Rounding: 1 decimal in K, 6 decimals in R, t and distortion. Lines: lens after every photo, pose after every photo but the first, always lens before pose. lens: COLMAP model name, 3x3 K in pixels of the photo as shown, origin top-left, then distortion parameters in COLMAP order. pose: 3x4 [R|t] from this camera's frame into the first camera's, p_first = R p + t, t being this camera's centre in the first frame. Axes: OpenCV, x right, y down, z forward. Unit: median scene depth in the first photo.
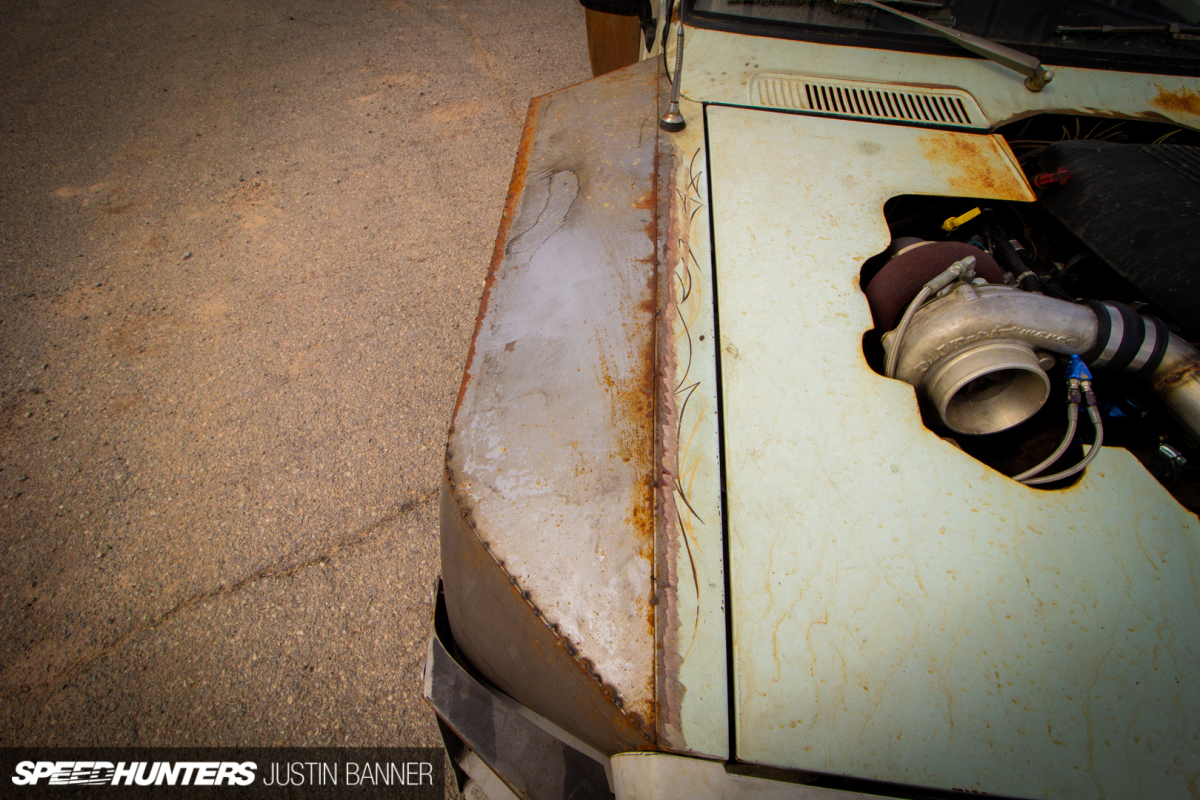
lens RADIAL K [[565.0, 0, 600.0], [0, 565.0, 400.0], [0, 0, 1]] dist [-0.013121, -0.001281]
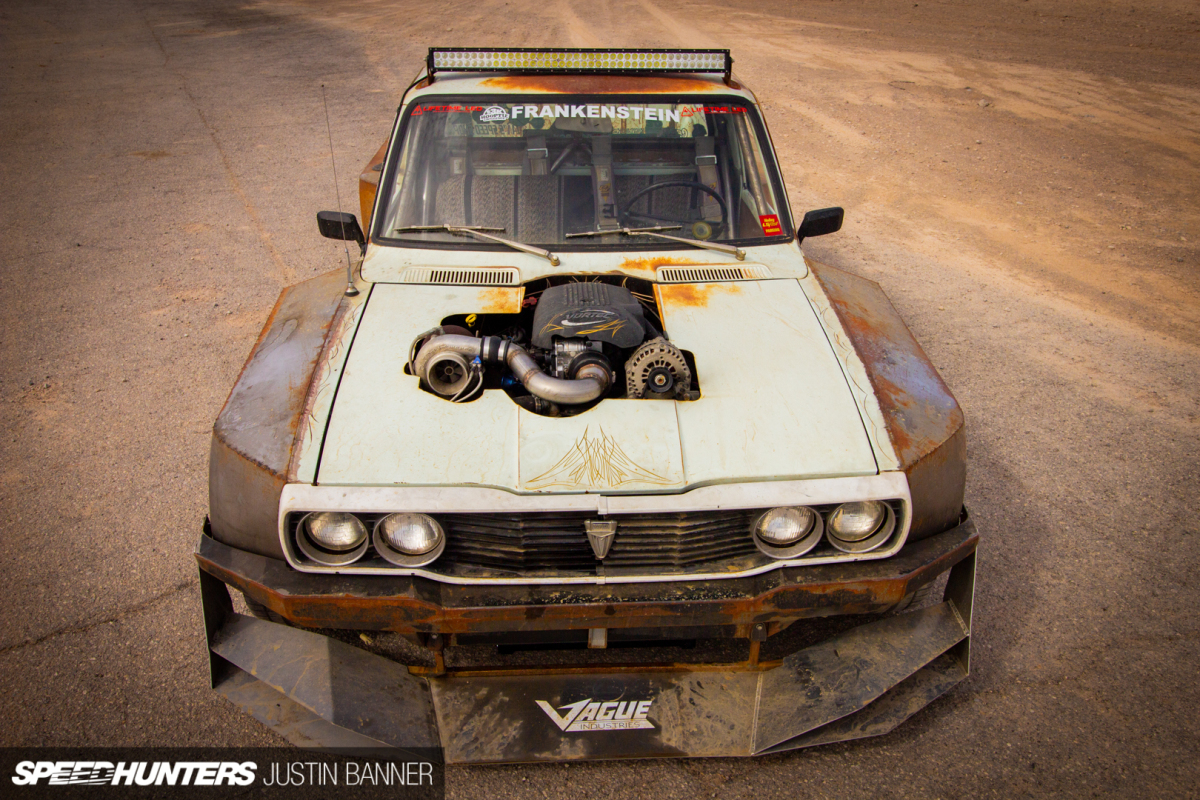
lens RADIAL K [[957.6, 0, 600.0], [0, 957.6, 400.0], [0, 0, 1]] dist [-0.001266, -0.004258]
pose [[0.992813, -0.066870, 0.099252, 0.355681], [0.100595, 0.915566, -0.389384, 0.671880], [-0.064834, 0.396570, 0.915712, -1.058797]]
